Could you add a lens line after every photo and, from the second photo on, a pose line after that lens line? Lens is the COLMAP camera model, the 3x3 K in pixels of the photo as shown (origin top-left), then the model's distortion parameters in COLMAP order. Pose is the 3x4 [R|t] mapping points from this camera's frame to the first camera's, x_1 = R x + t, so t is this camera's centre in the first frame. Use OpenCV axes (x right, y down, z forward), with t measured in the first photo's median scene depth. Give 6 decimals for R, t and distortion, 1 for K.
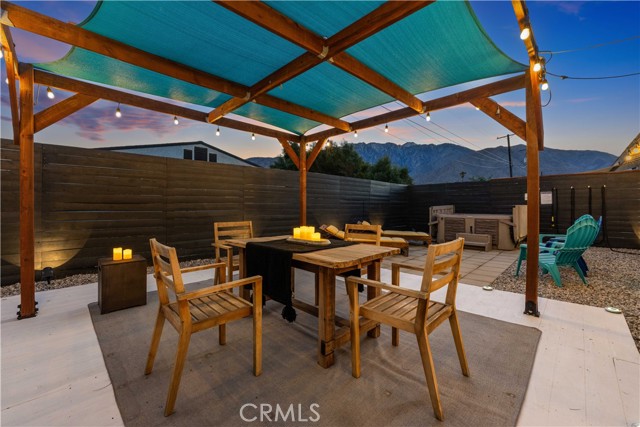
lens RADIAL K [[258.7, 0, 324.5], [0, 258.7, 202.0], [0, 0, 1]] dist [-0.003934, 0.000675]
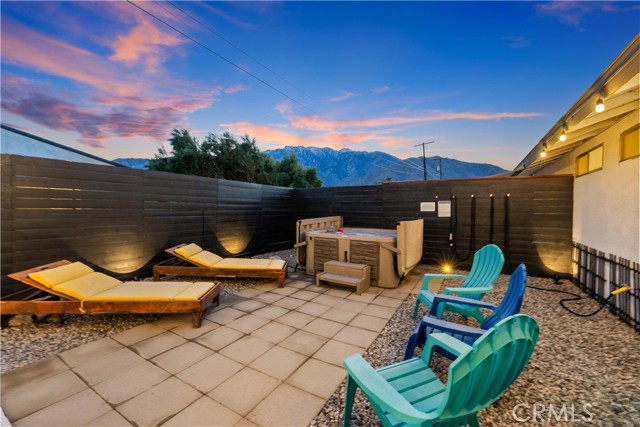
lens RADIAL K [[258.7, 0, 318.9], [0, 258.7, 207.8], [0, 0, 1]] dist [-0.003934, 0.000675]
pose [[0.974520, 0.007103, 0.224190, 0.341135], [-0.009991, 0.999881, 0.011749, -0.025853], [-0.224079, -0.013690, 0.974475, 0.351808]]
